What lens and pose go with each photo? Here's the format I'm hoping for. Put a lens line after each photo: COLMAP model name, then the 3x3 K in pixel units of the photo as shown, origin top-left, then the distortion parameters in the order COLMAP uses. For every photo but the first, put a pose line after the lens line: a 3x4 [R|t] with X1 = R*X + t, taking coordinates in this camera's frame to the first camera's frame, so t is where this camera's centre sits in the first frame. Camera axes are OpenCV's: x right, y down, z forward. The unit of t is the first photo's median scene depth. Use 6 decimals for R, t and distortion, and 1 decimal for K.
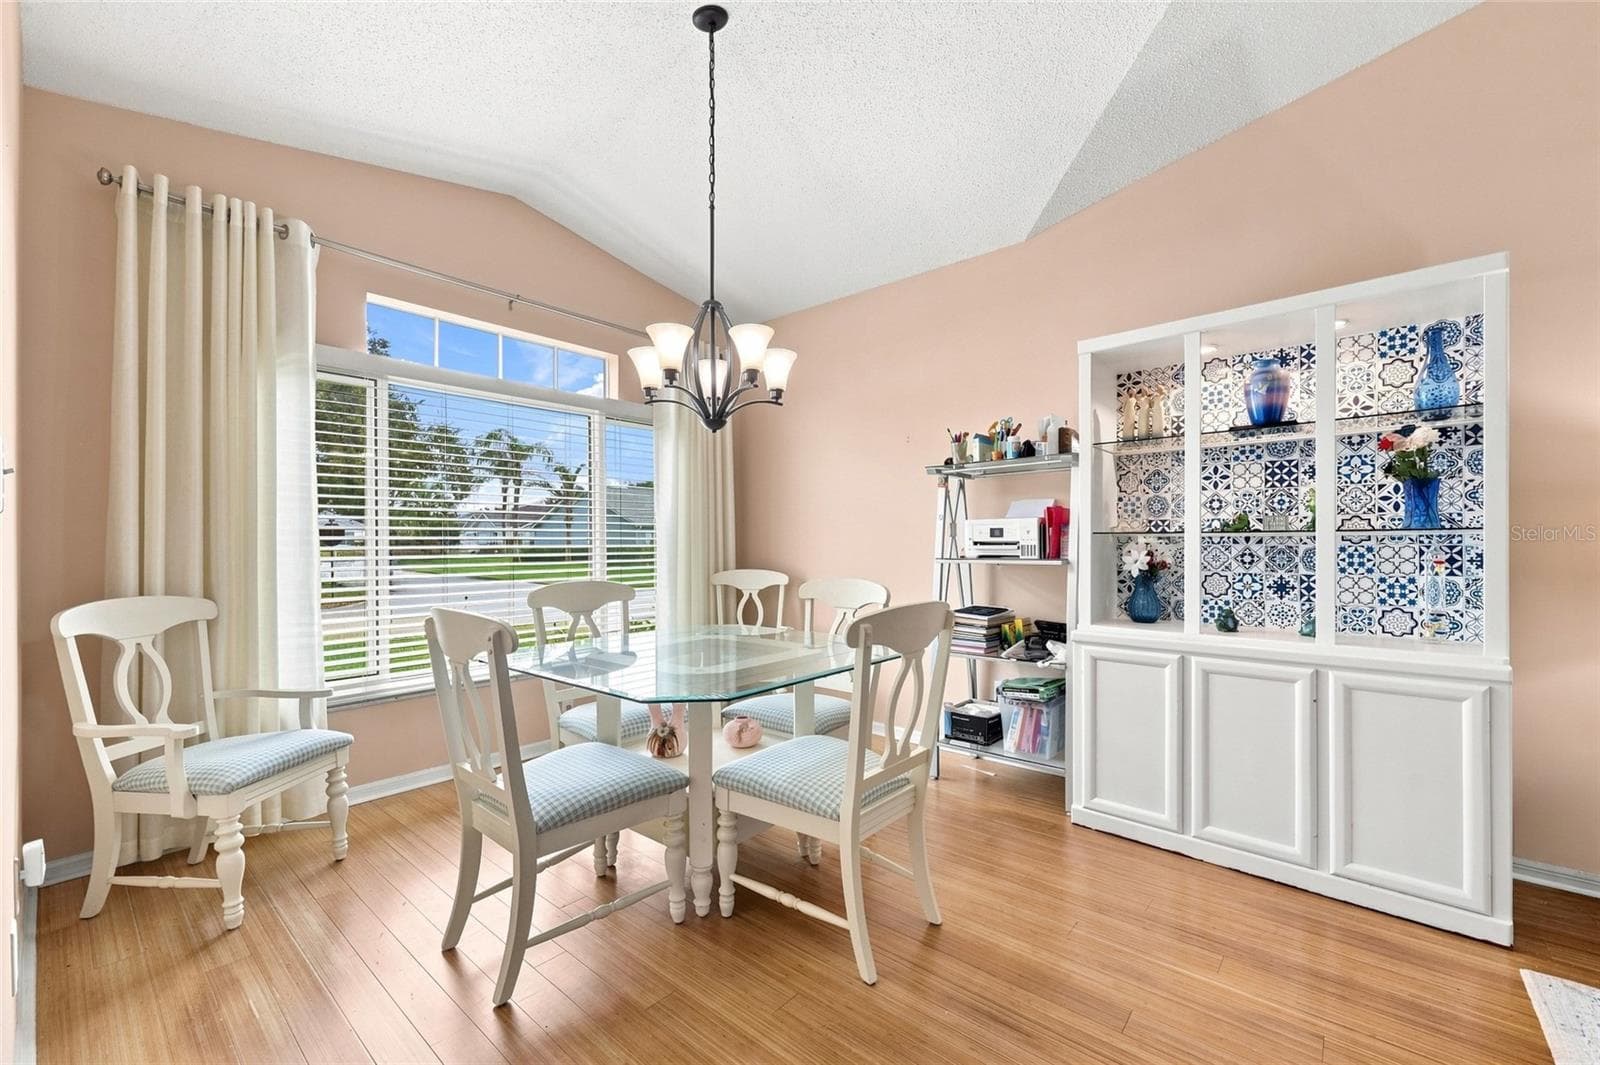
lens RADIAL K [[656.9, 0, 800.0], [0, 656.9, 532.5], [0, 0, 1]] dist [0.033323, 0.000002]
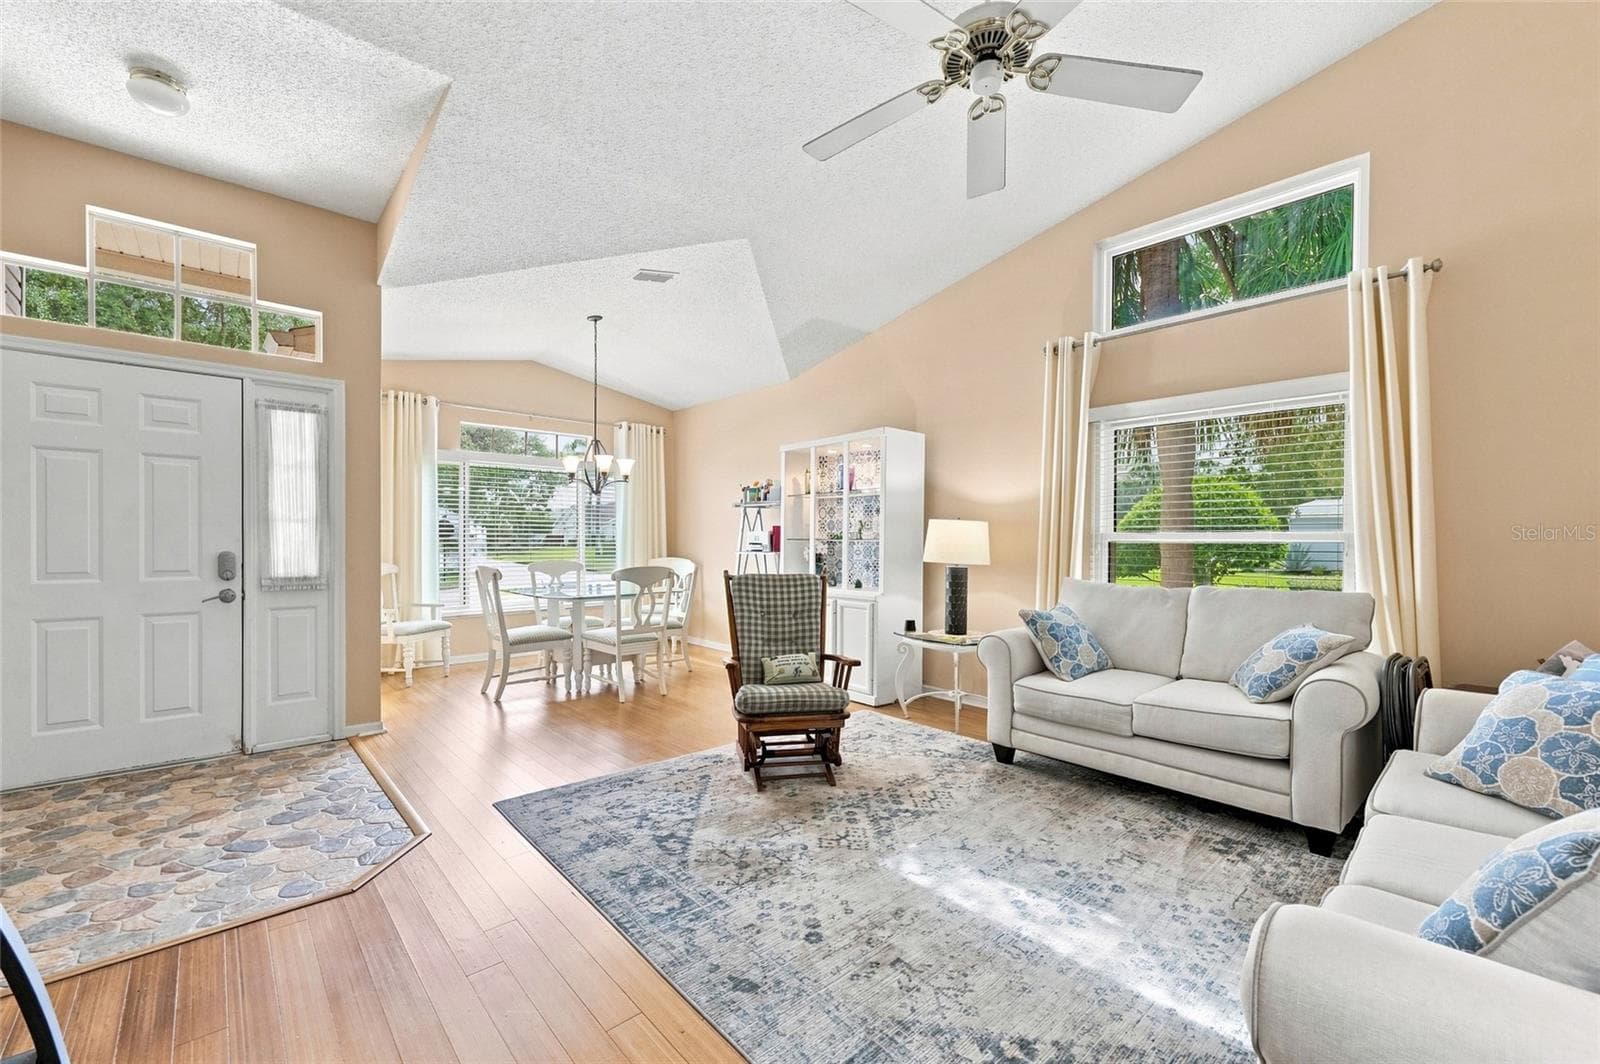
lens RADIAL K [[656.9, 0, 800.0], [0, 656.9, 532.0], [0, 0, 1]] dist [0.033323, 0.000002]
pose [[0.992323, 0.006435, -0.123505, 0.737926], [-0.005439, 0.999950, 0.008400, -0.038753], [0.123553, -0.007664, 0.992308, -1.028798]]
